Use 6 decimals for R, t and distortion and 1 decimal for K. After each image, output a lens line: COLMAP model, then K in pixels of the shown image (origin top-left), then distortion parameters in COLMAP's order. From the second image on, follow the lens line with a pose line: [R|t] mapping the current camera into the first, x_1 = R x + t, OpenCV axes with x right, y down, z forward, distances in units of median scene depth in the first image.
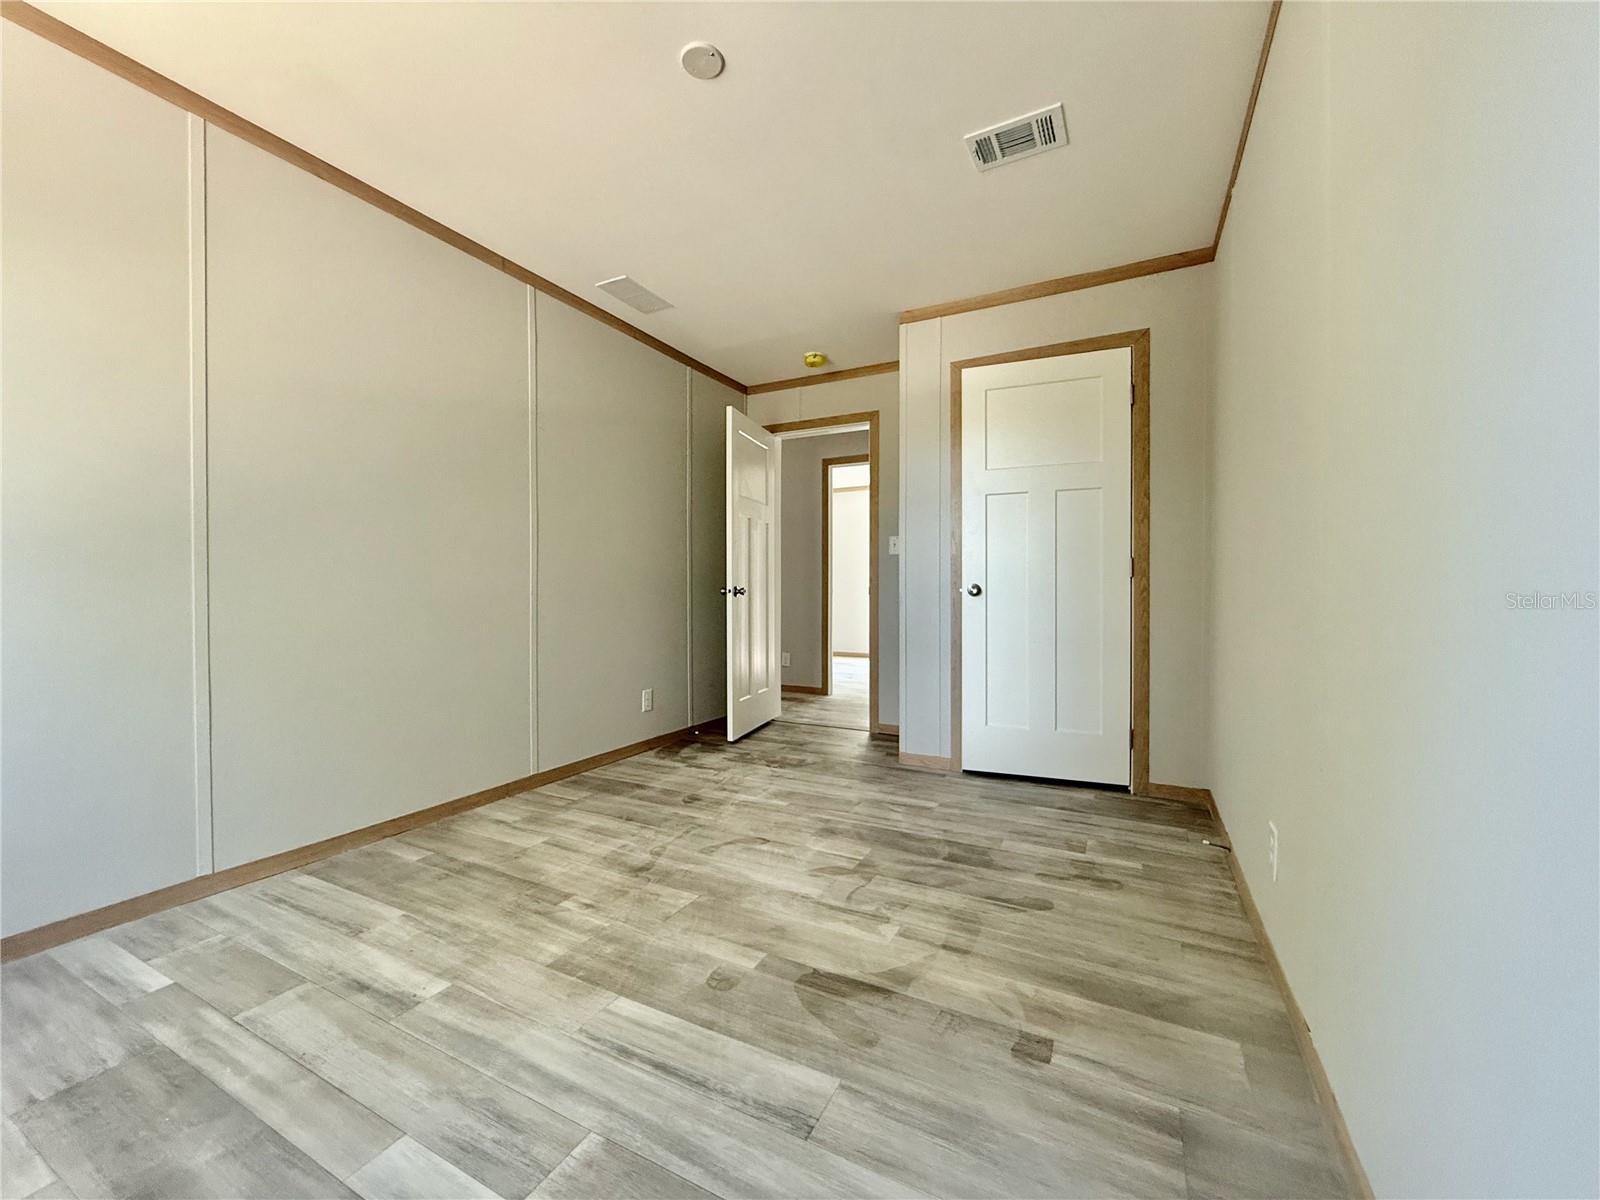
lens RADIAL K [[638.8, 0, 791.7], [0, 638.8, 595.9], [0, 0, 1]] dist [-0.000569, 0.000080]
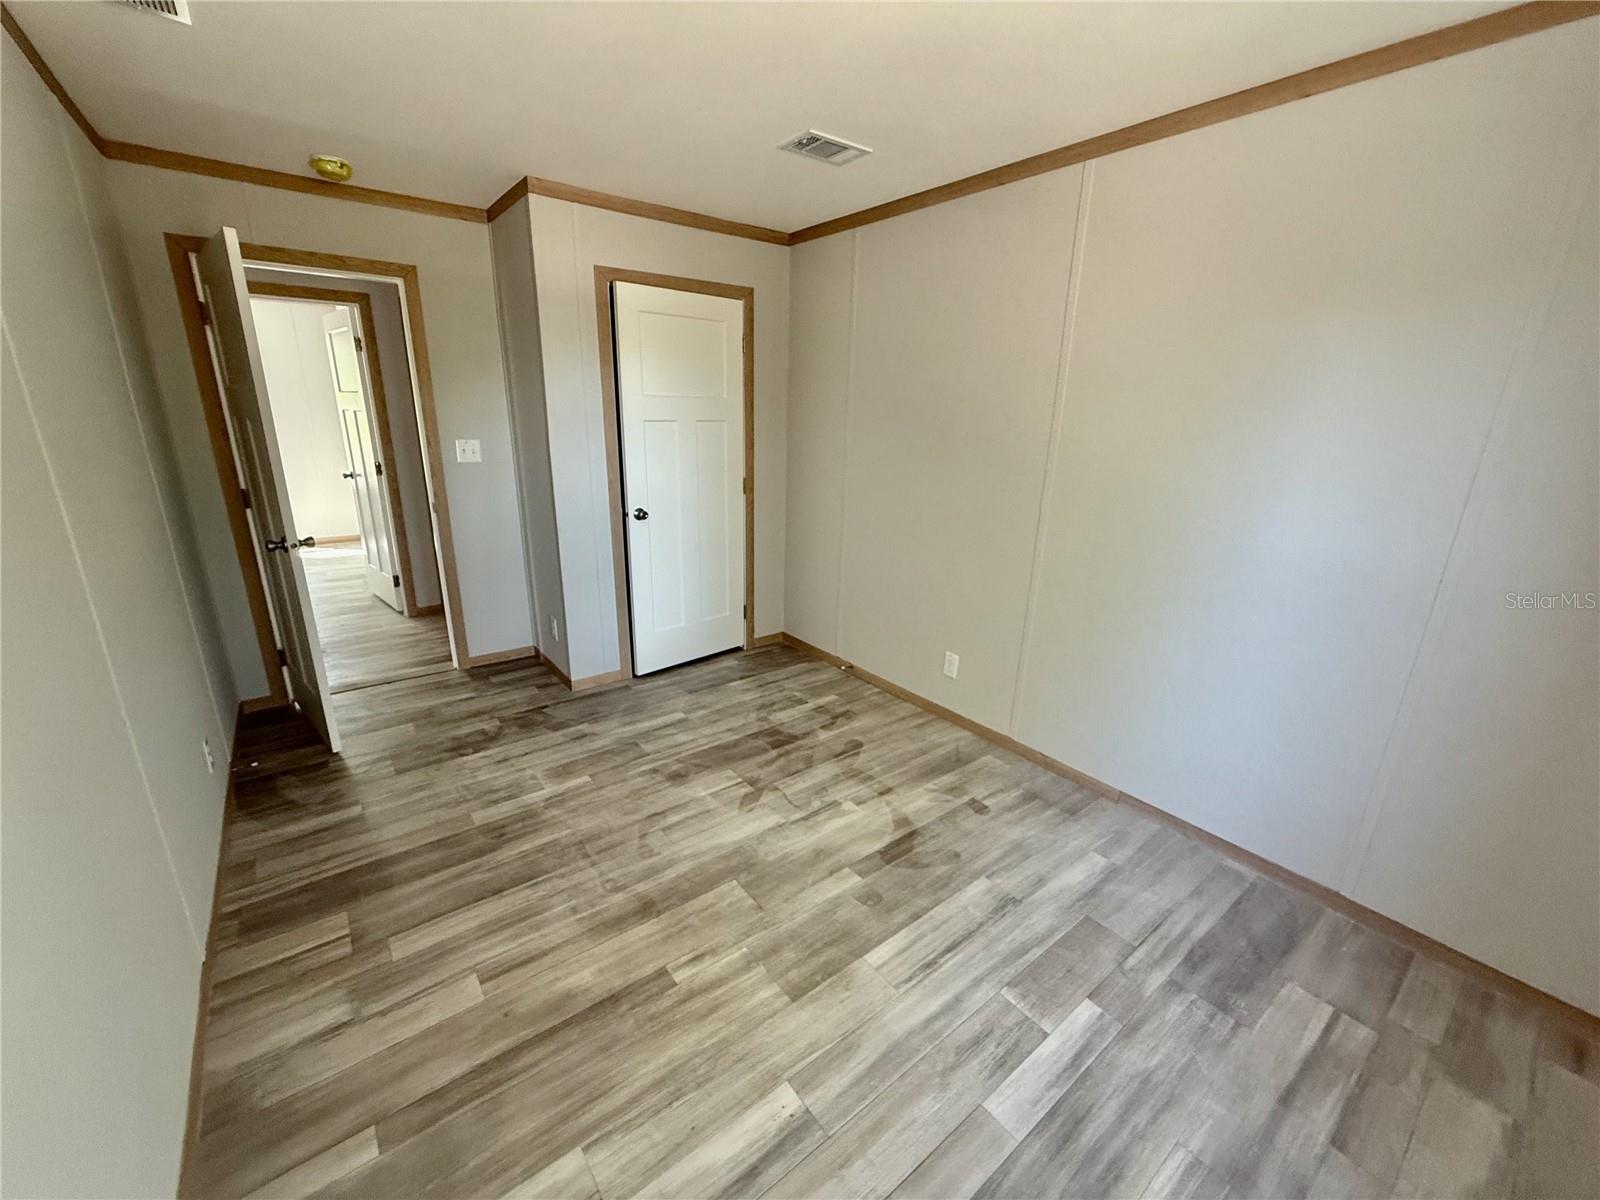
lens RADIAL K [[642.9, 0, 795.9], [0, 642.9, 599.2], [0, 0, 1]] dist [-0.000682, -0.000006]
pose [[0.415978, -0.253190, 0.873417, -0.832867], [-0.014349, 0.958512, 0.284692, -0.264742], [-0.909261, -0.130958, 0.395087, 0.482509]]
